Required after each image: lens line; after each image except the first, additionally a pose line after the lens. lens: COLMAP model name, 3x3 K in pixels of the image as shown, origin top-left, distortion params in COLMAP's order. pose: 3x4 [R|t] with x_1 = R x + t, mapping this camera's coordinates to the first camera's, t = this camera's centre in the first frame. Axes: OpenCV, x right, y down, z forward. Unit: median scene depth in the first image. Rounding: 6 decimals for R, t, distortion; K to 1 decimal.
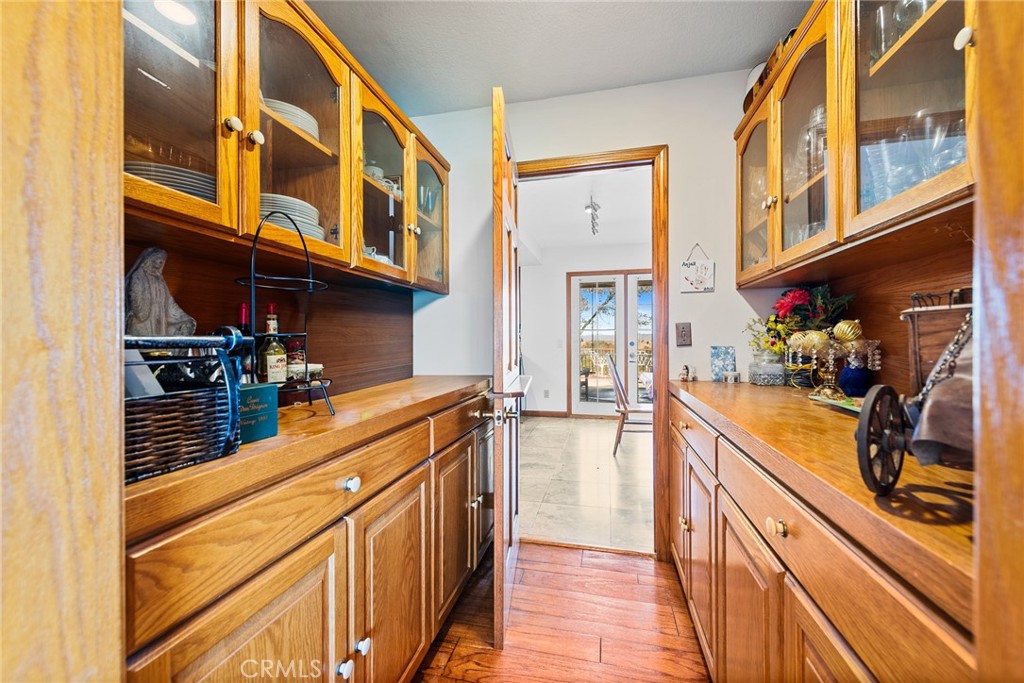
lens RADIAL K [[405.2, 0, 510.4], [0, 405.2, 339.6], [0, 0, 1]] dist [0.001623, -0.000543]
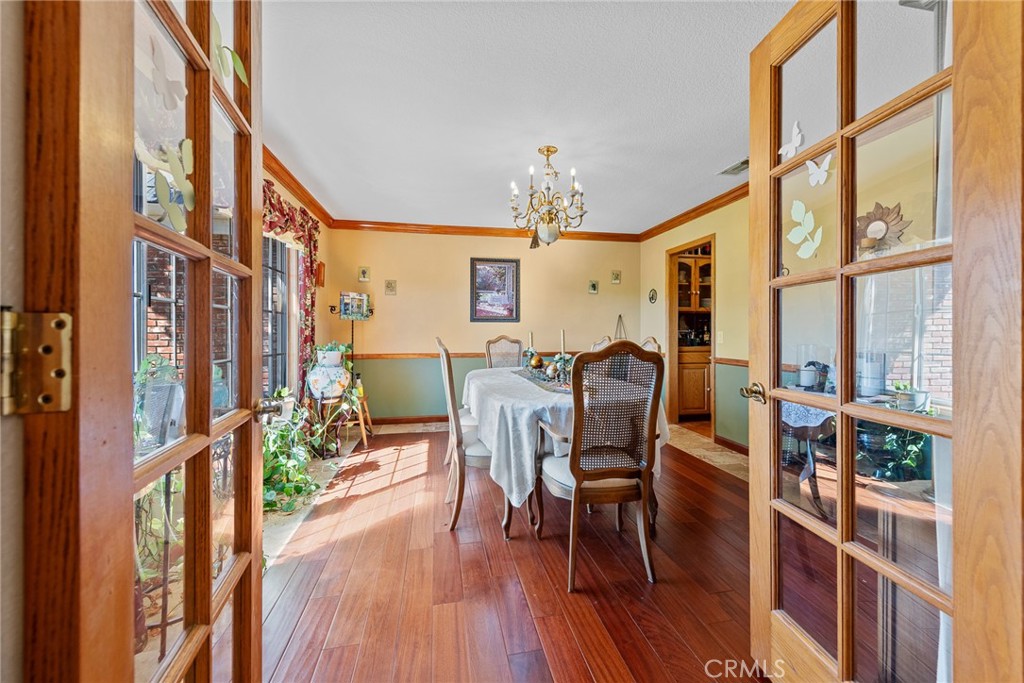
lens RADIAL K [[405.2, 0, 514.1], [0, 405.2, 335.7], [0, 0, 1]] dist [0.001623, -0.000543]
pose [[0.407332, 0.006396, -0.913258, 1.407172], [0.000273, 0.999975, 0.007125, 0.012930], [0.913280, -0.003152, 0.407320, -1.459201]]
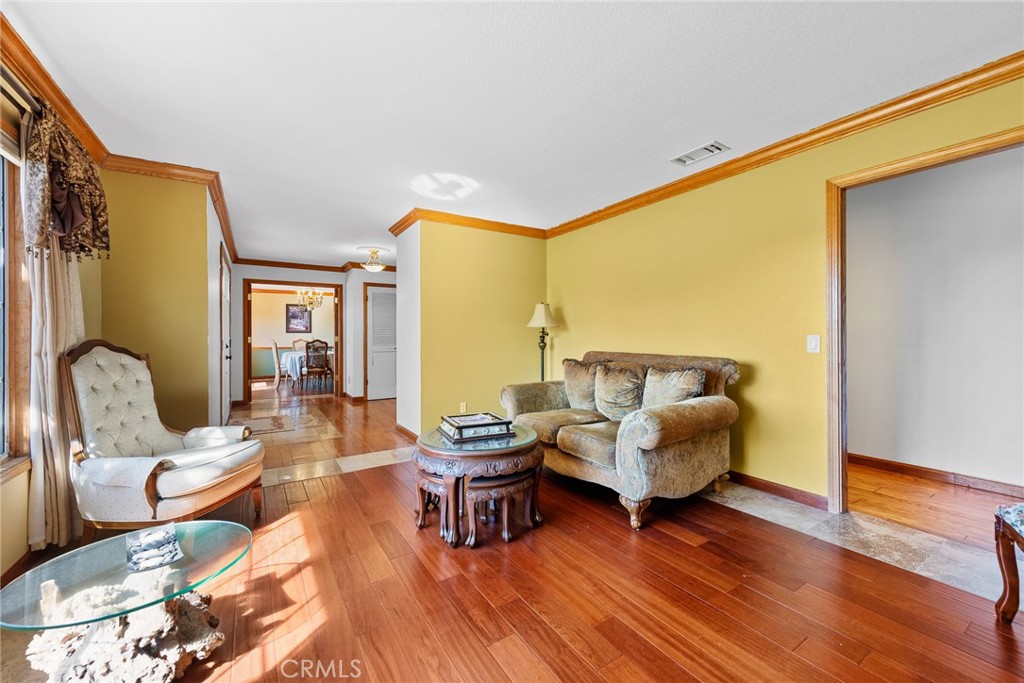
lens RADIAL K [[405.2, 0, 510.8], [0, 405.2, 340.0], [0, 0, 1]] dist [0.001623, -0.000543]
pose [[0.715330, 0.007913, -0.698742, 5.608028], [0.000583, 0.999929, 0.011921, -0.030554], [0.698786, -0.008935, 0.715275, -2.649531]]
